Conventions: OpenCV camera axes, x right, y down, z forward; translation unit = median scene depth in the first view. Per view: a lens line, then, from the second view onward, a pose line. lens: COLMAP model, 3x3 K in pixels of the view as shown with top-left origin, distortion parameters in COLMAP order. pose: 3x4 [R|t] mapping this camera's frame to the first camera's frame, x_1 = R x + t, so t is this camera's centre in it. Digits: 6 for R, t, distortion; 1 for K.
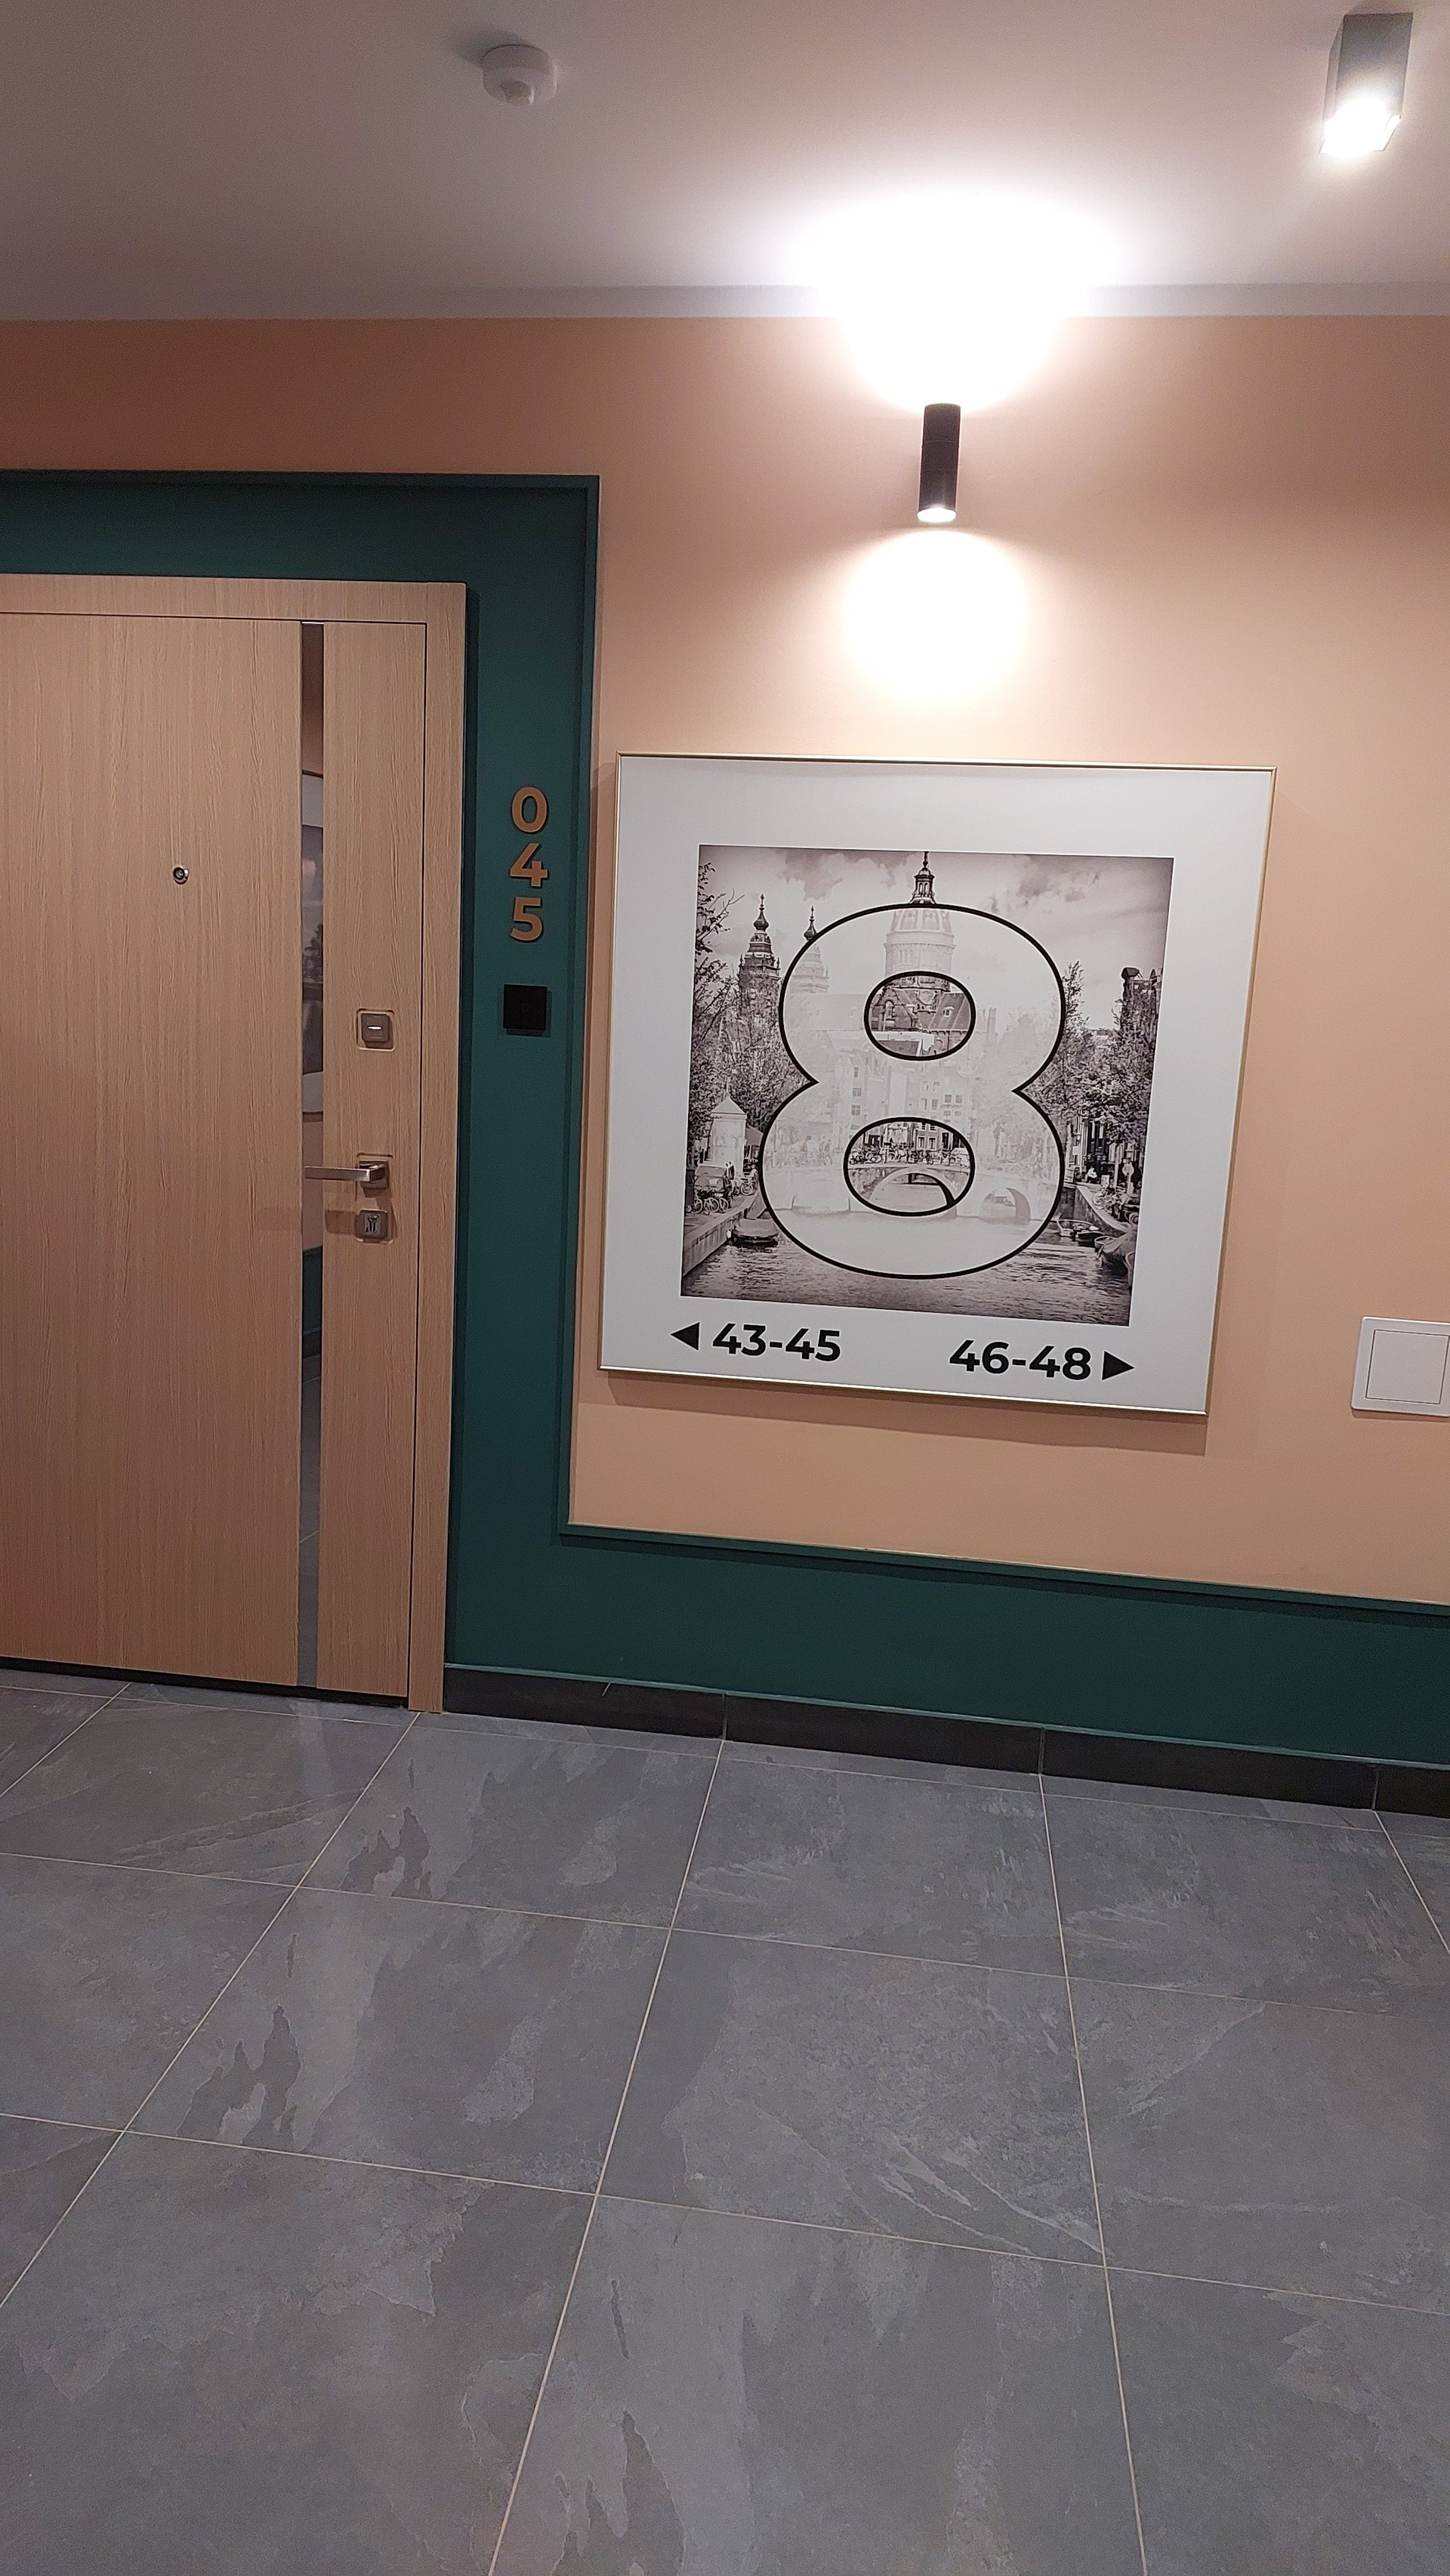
lens RADIAL K [[1729.3, 0, 719.3], [0, 1729.3, 1288.9], [0, 0, 1]] dist [0.057959, -0.048970]
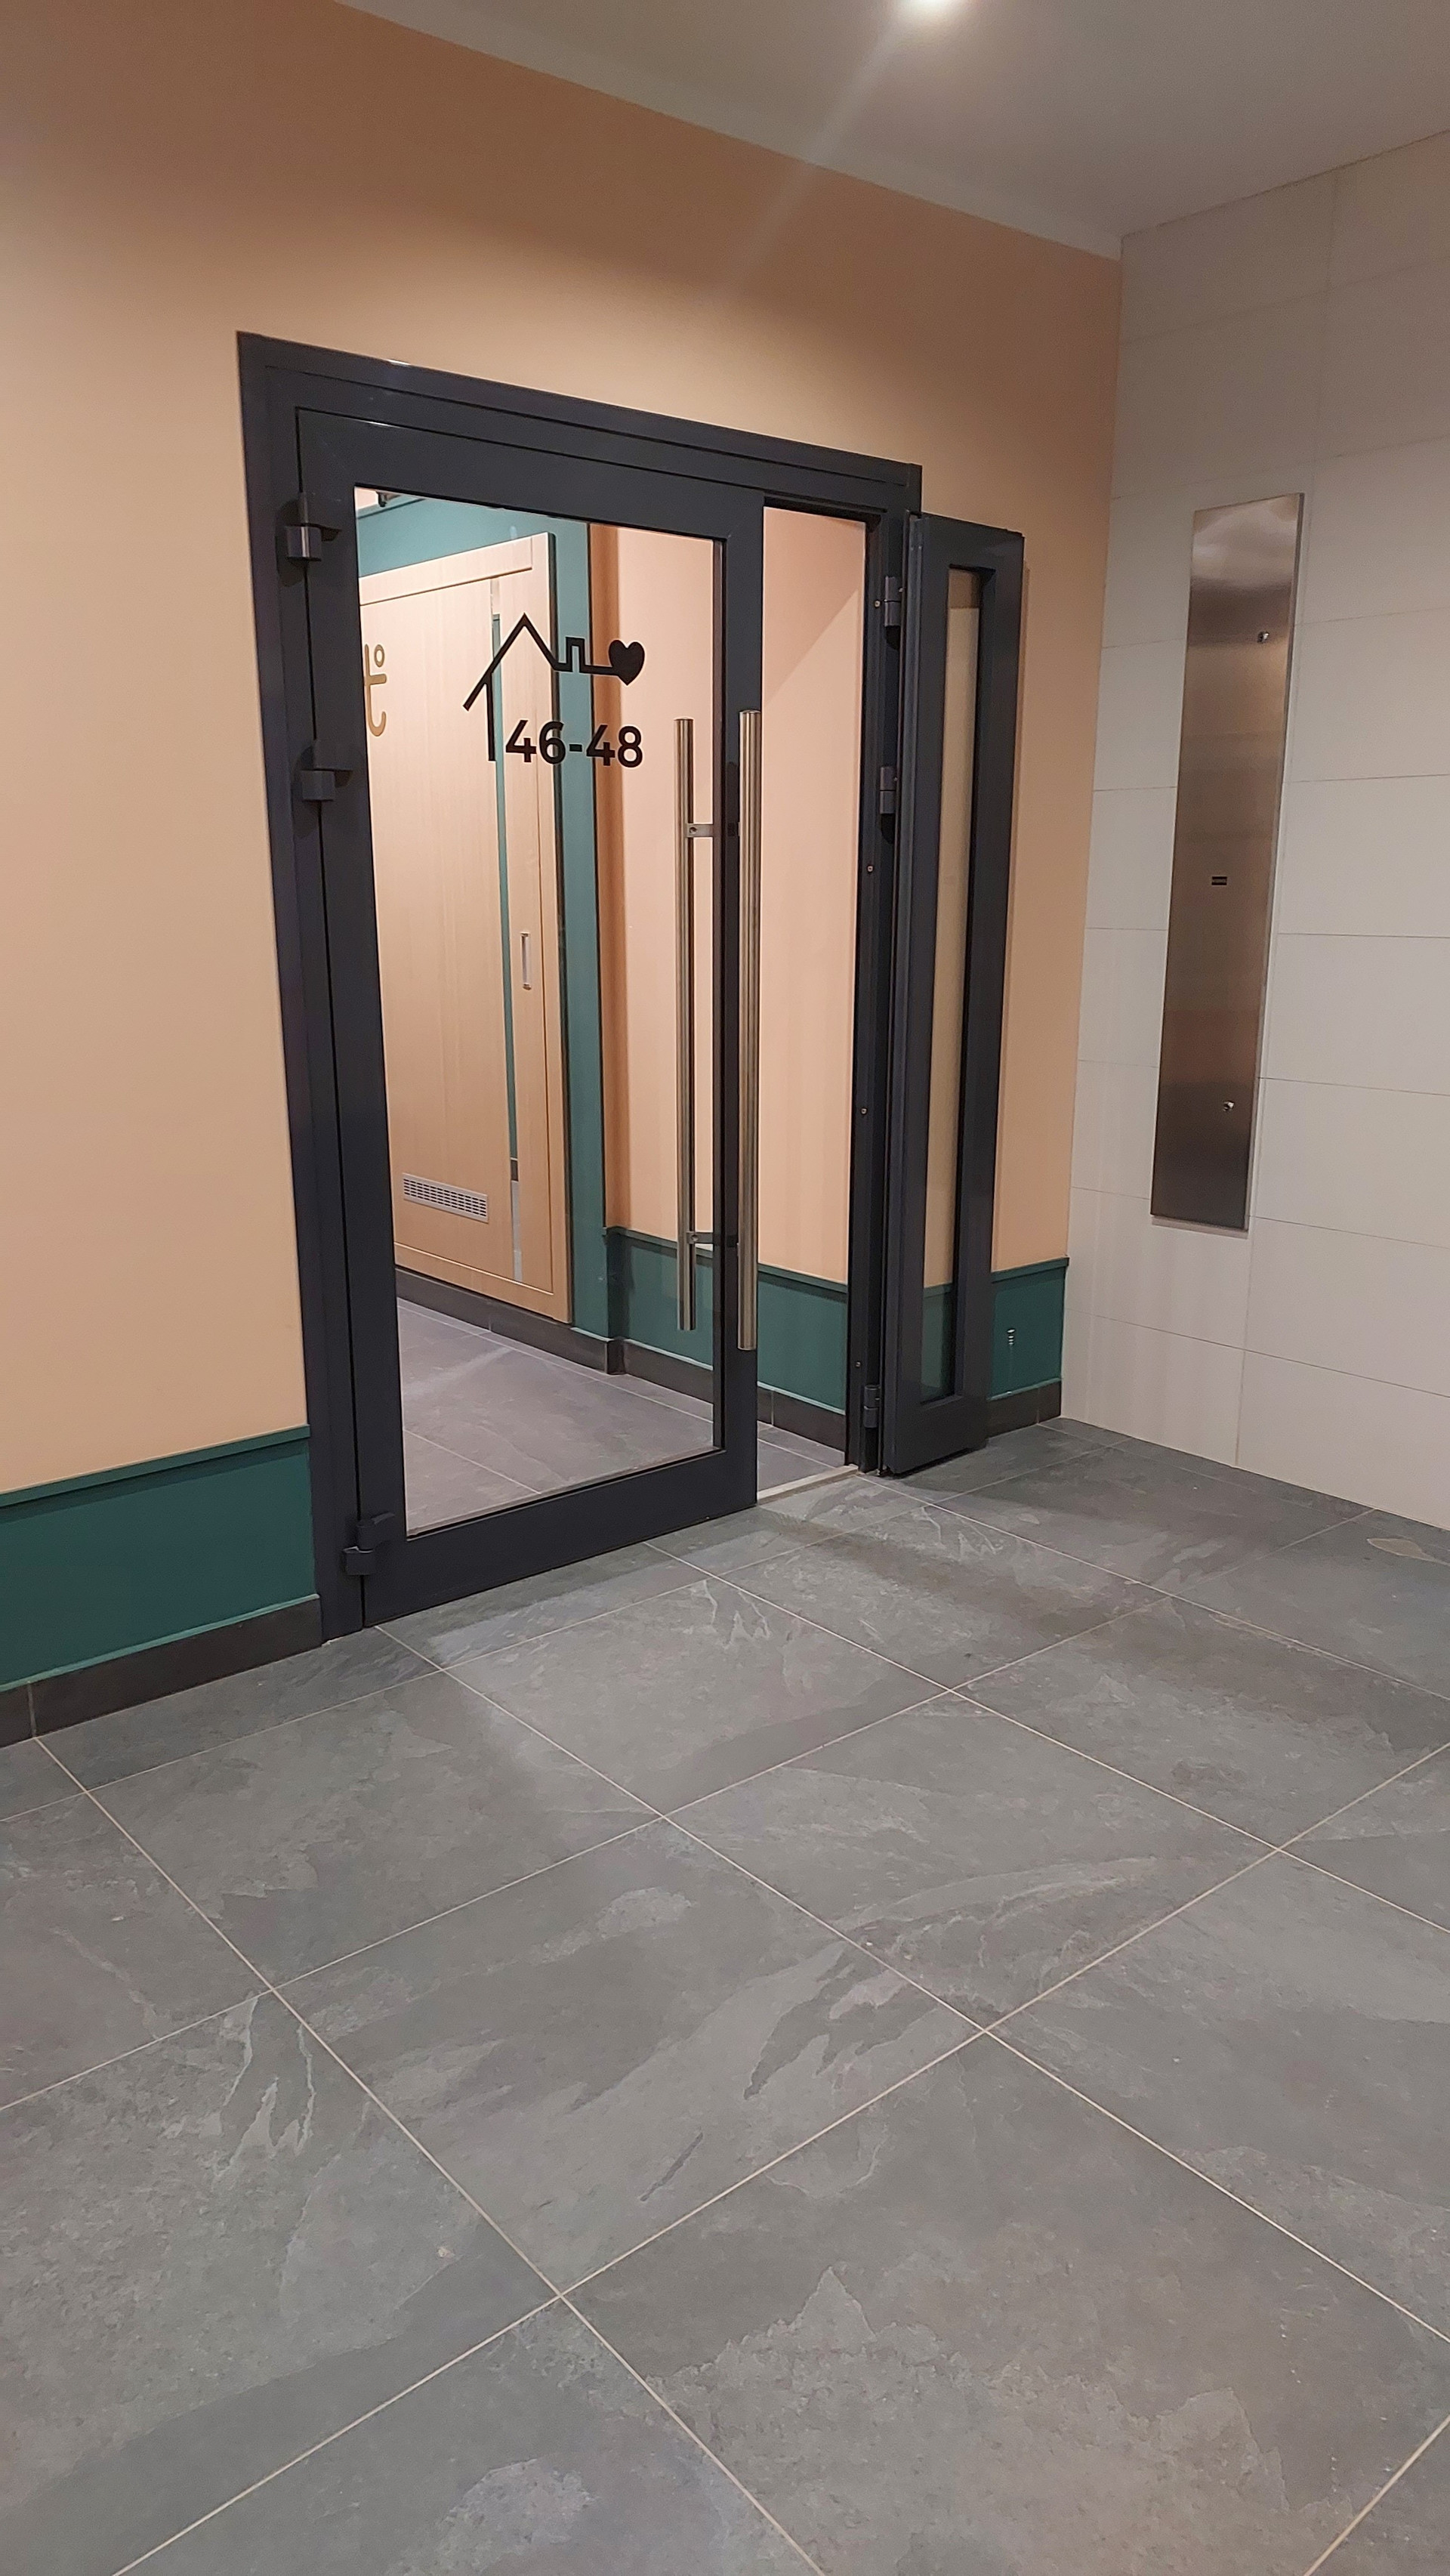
lens RADIAL K [[1729.3, 0, 723.7], [0, 1729.3, 1281.9], [0, 0, 1]] dist [0.057959, -0.048970]
pose [[-0.729745, -0.202210, 0.653133, -0.573954], [0.095071, 0.915976, 0.389808, -0.201983], [-0.677077, 0.346554, -0.649205, 1.382652]]
